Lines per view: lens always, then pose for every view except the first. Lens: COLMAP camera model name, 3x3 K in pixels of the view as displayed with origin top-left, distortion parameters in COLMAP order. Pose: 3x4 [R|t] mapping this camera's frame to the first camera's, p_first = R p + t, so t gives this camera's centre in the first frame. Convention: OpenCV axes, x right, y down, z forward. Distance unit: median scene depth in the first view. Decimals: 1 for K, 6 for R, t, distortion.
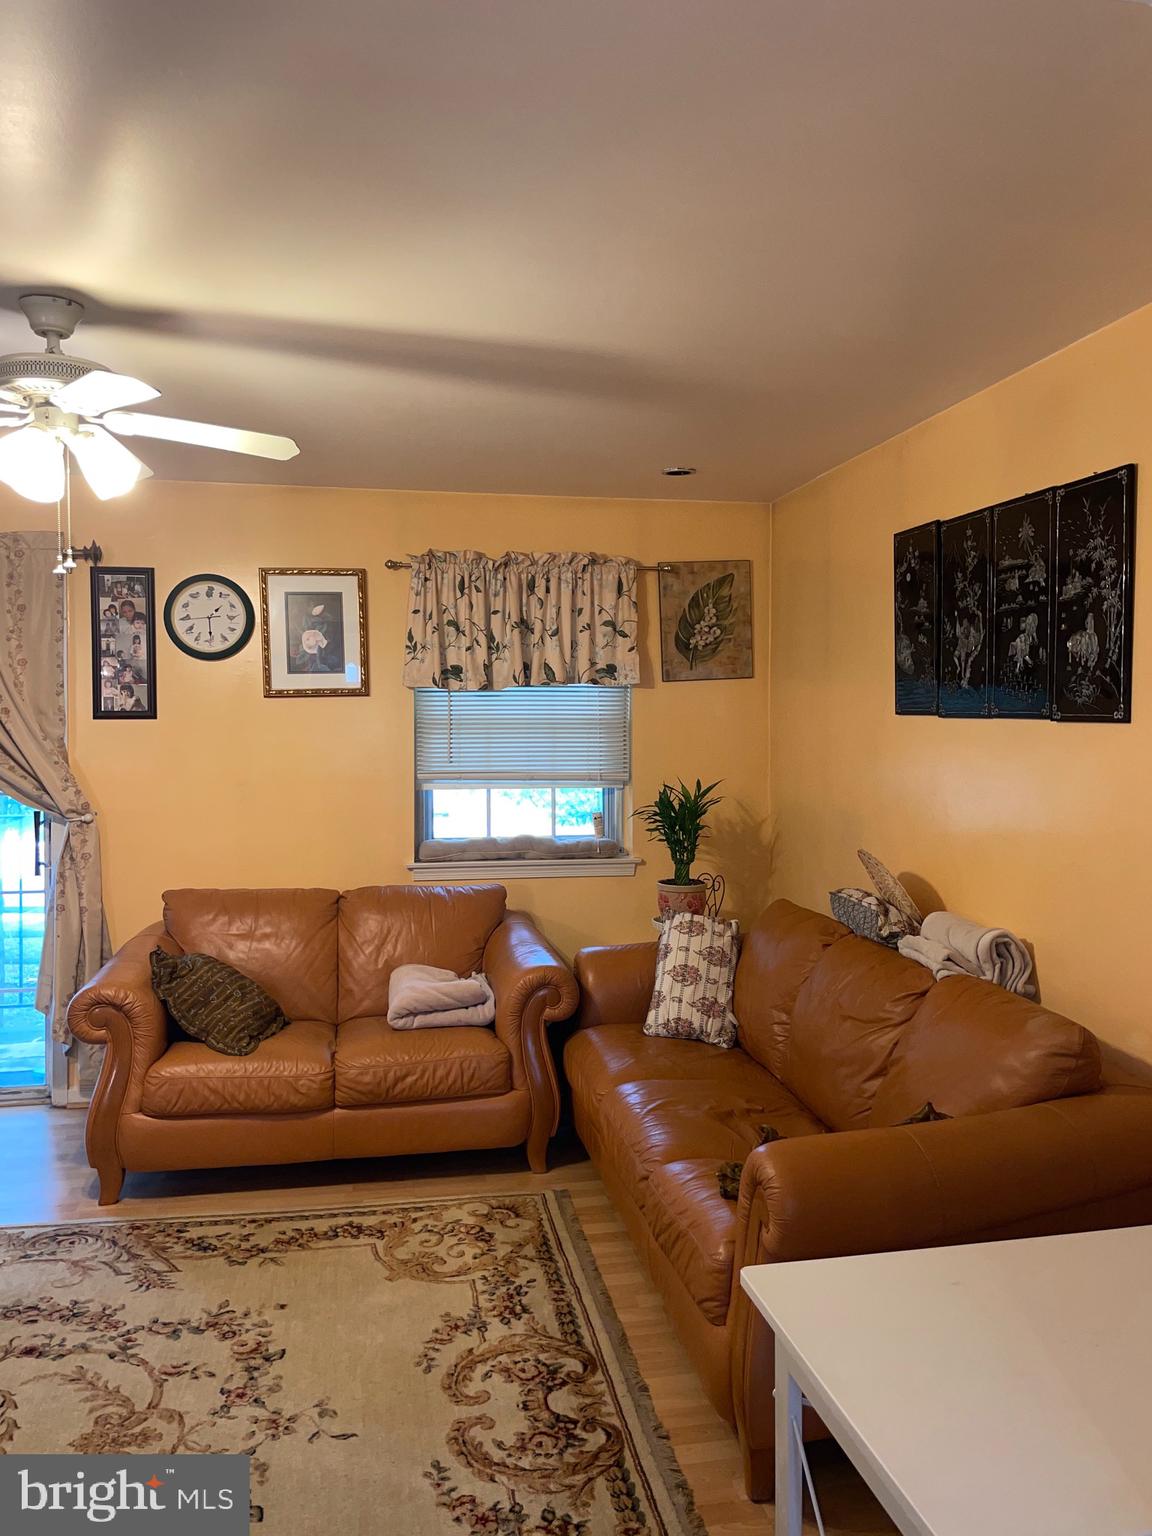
lens RADIAL K [[1169.2, 0, 579.9], [0, 1169.2, 757.9], [0, 0, 1]] dist [0.088699, -0.126739]
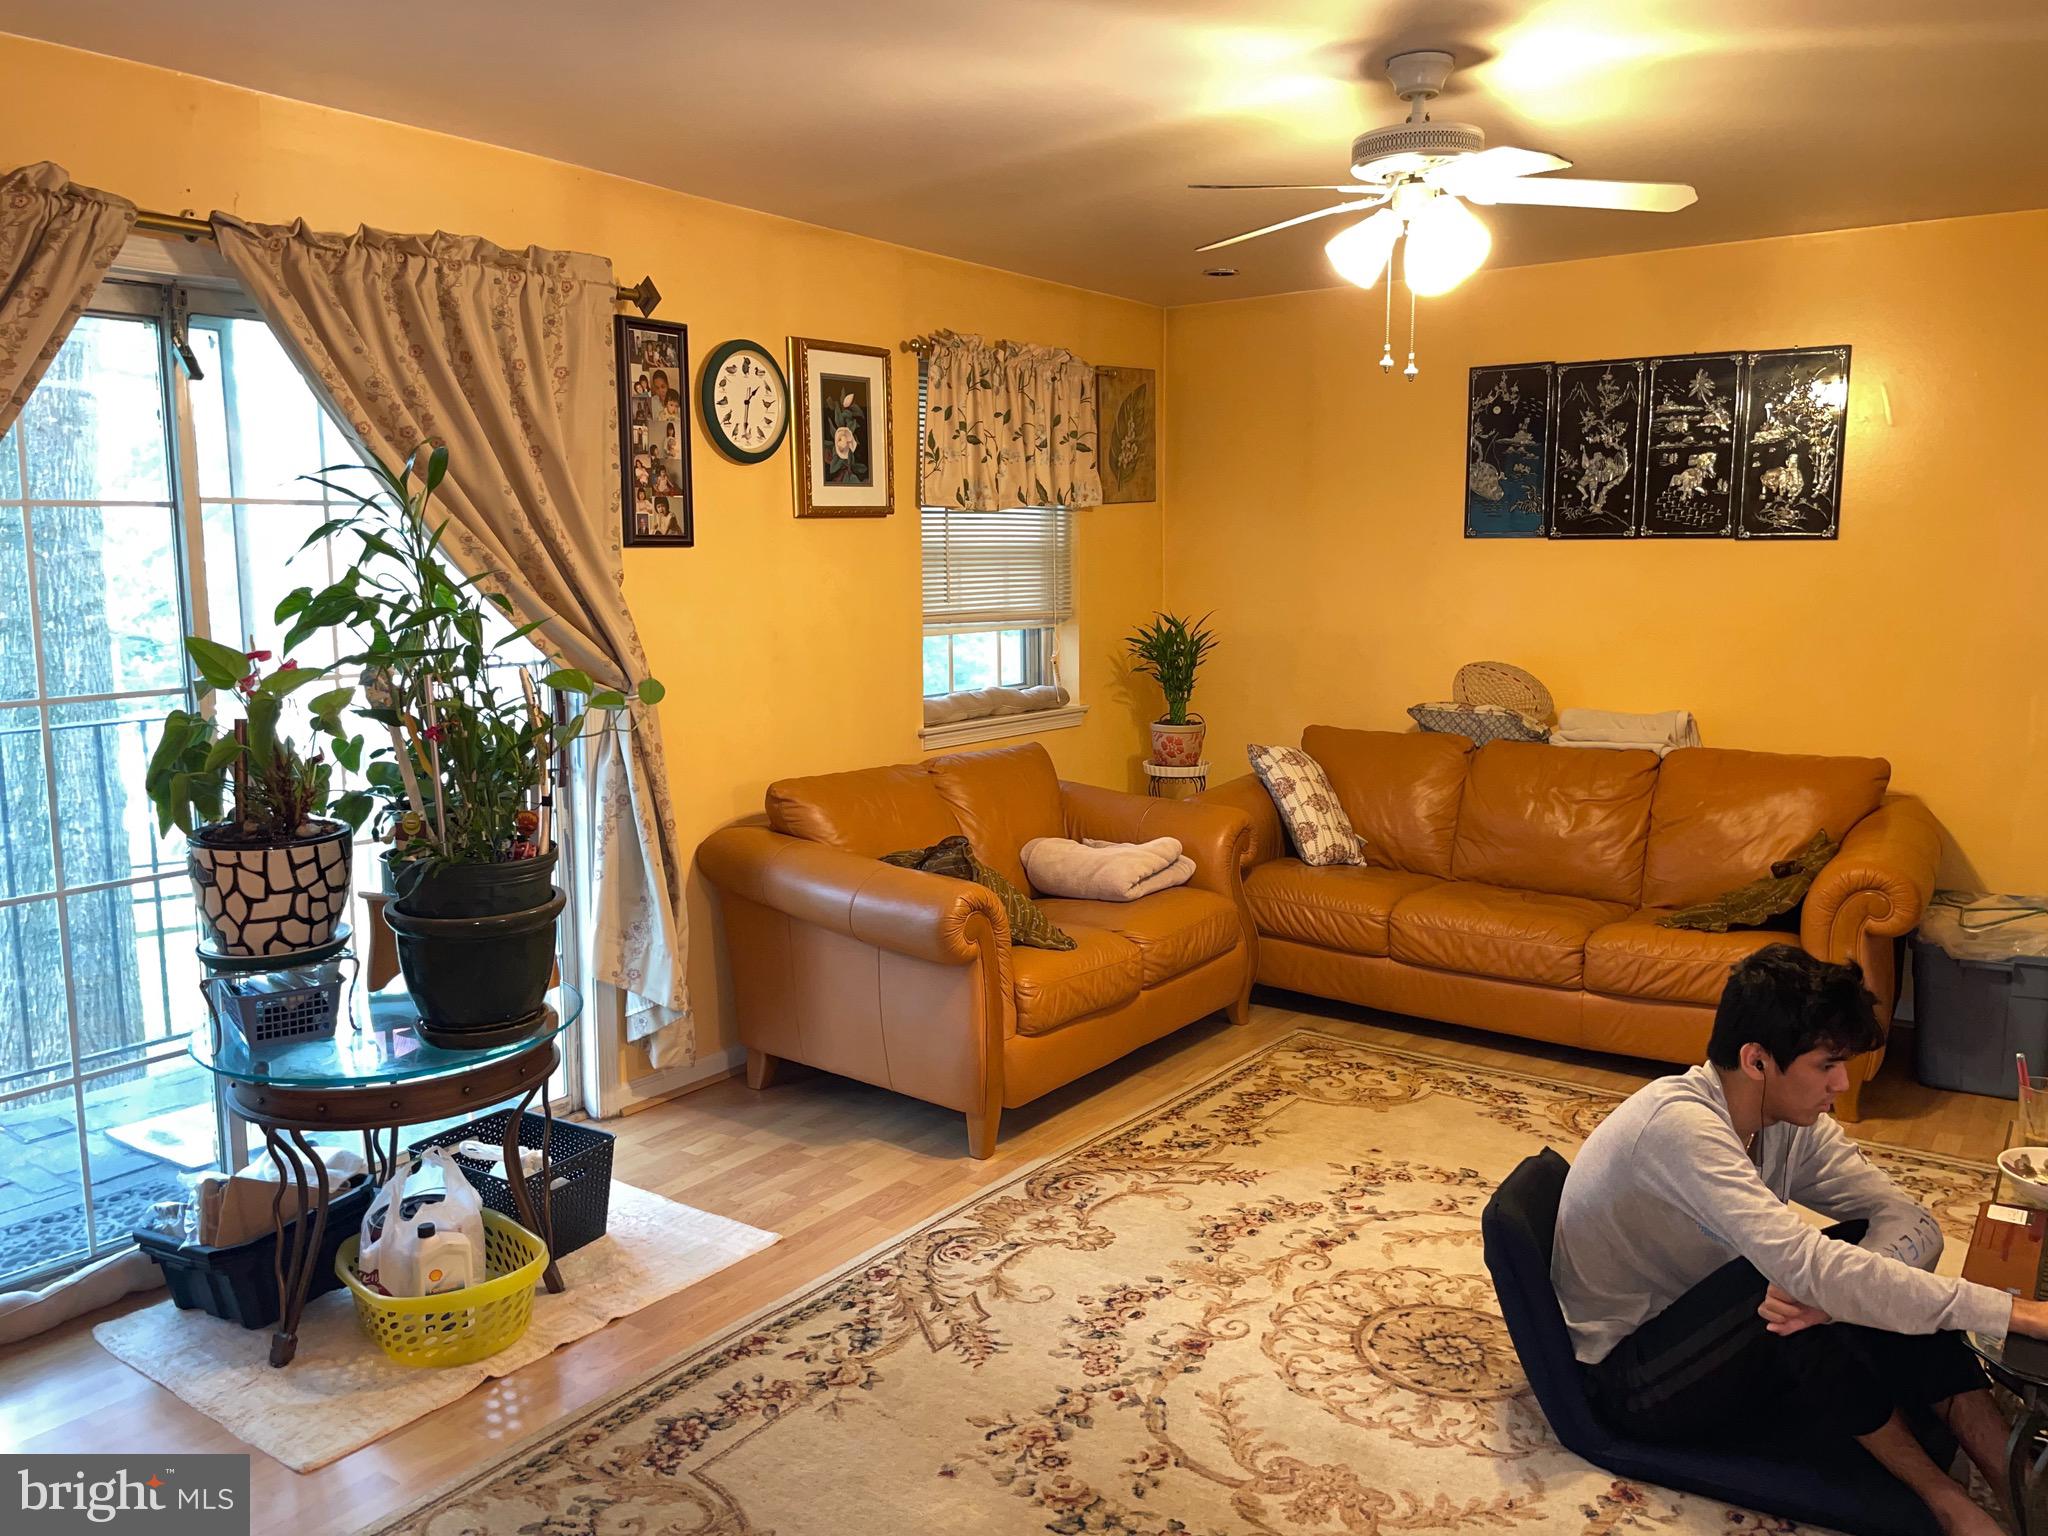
lens RADIAL K [[1559.0, 0, 1028.4], [0, 1559.0, 750.2], [0, 0, 1]] dist [0.088699, -0.126739]
pose [[0.724401, -0.091890, 0.683227, -0.889894], [0.031001, 0.994416, 0.100874, -0.000725], [-0.688682, -0.051892, 0.723205, 0.193658]]
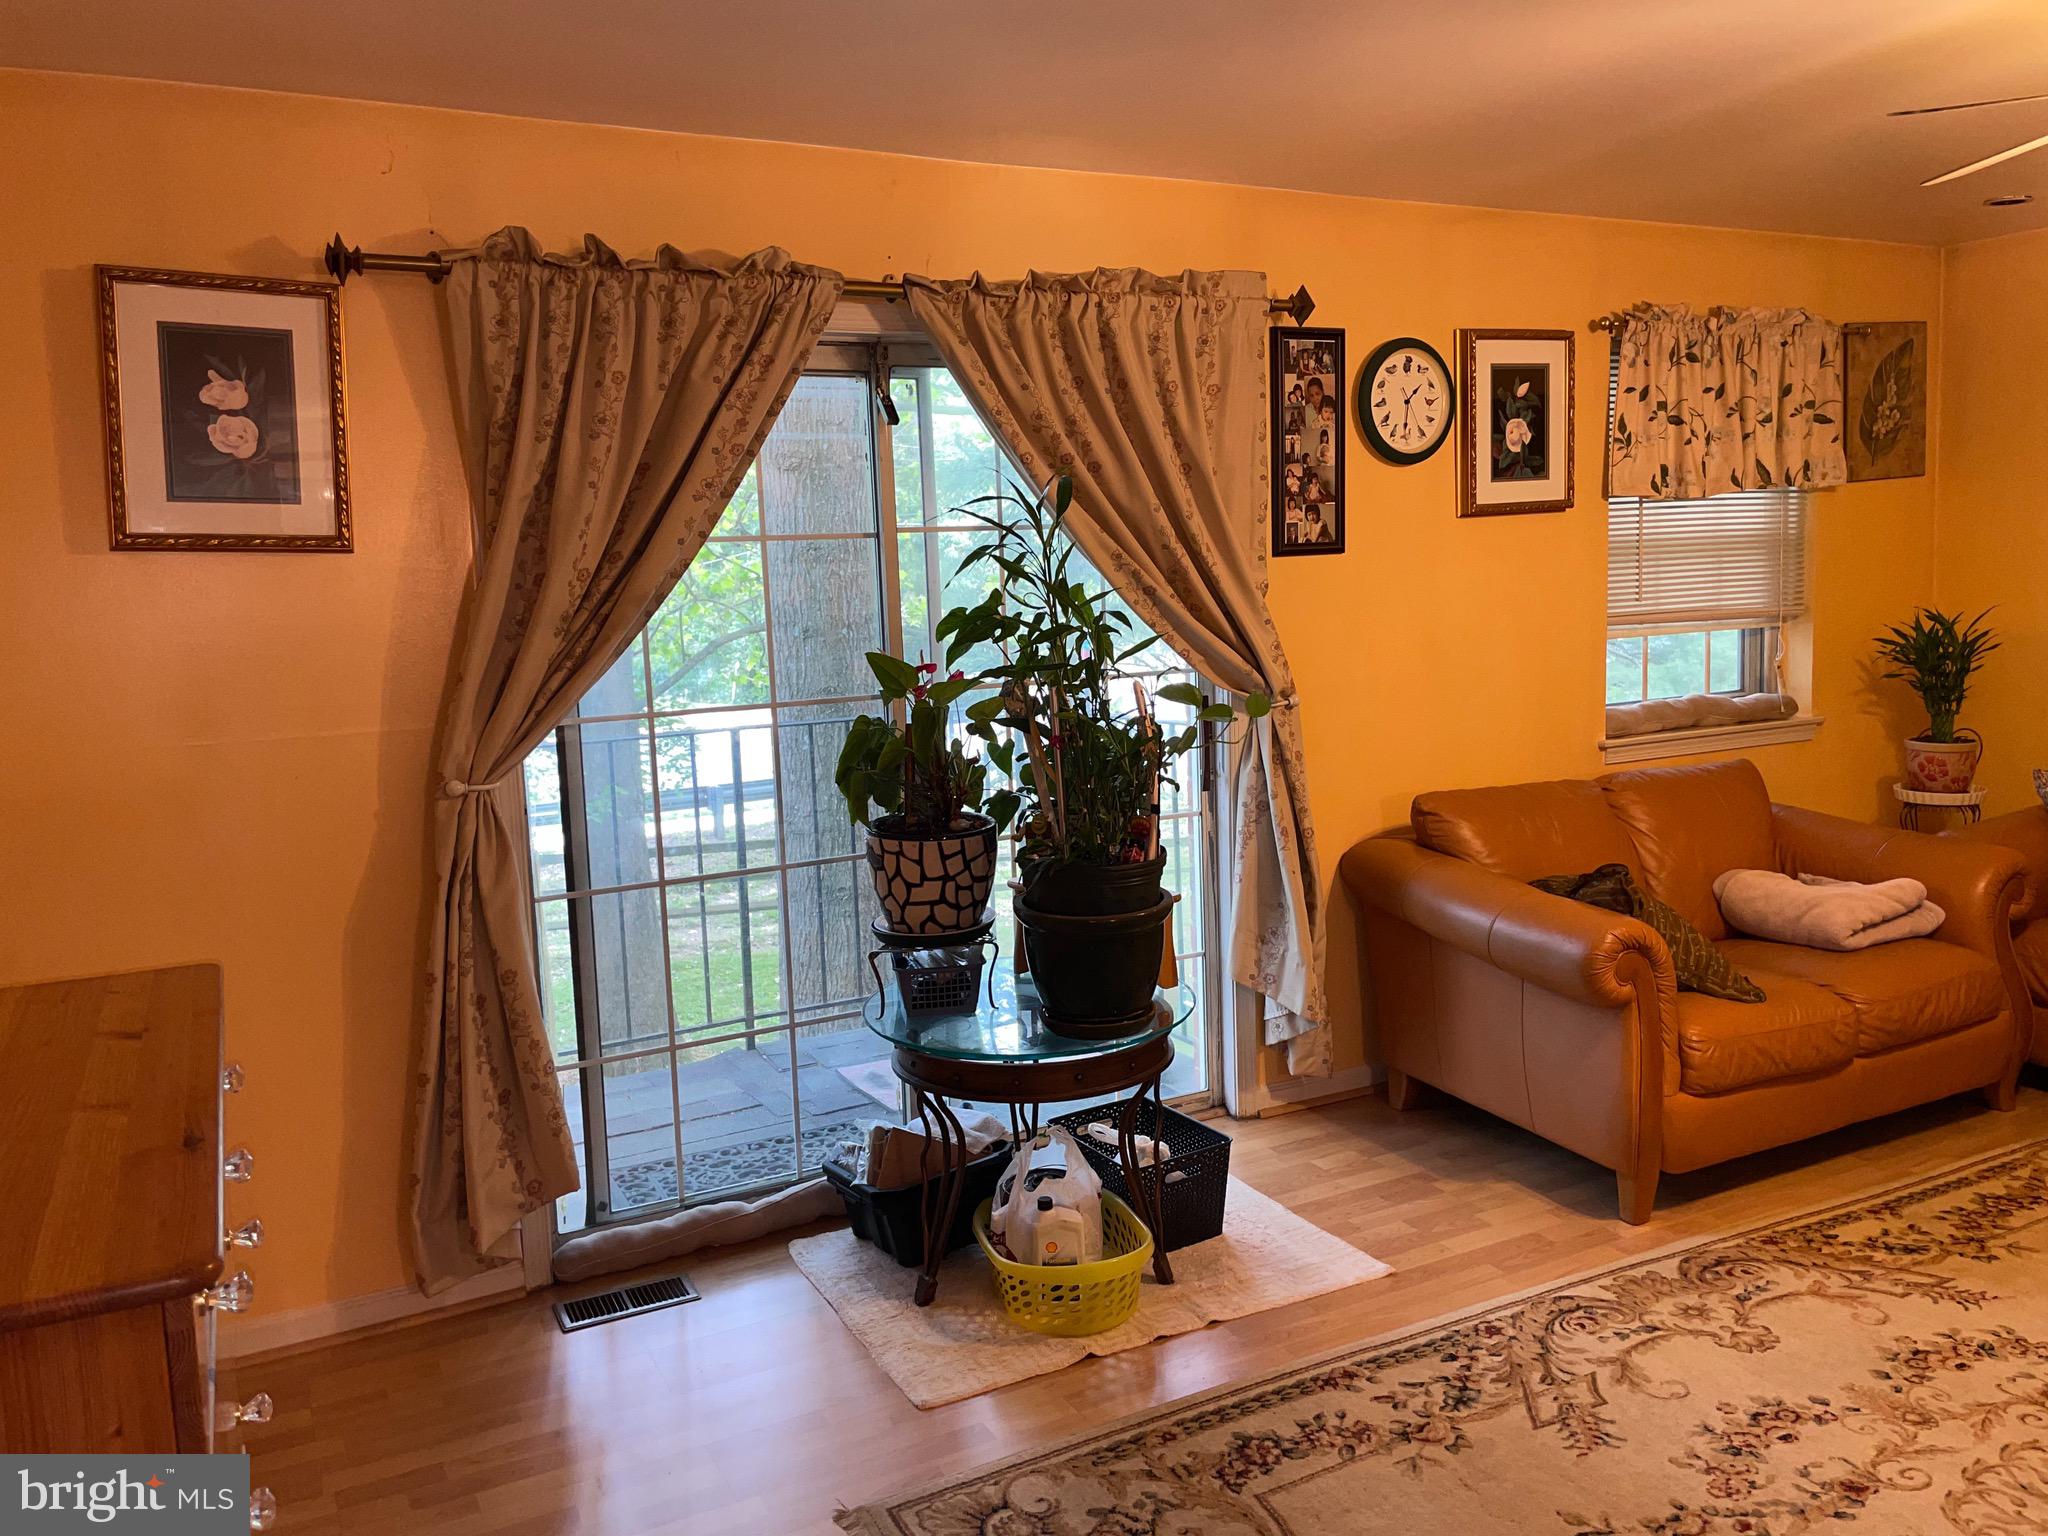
lens RADIAL K [[1559.0, 0, 1023.9], [0, 1559.0, 744.1], [0, 0, 1]] dist [0.088699, -0.126739]
pose [[0.957329, -0.068069, 0.280869, -0.831502], [0.046693, 0.995528, 0.082120, -0.005916], [-0.285203, -0.065501, 0.956226, 0.176673]]
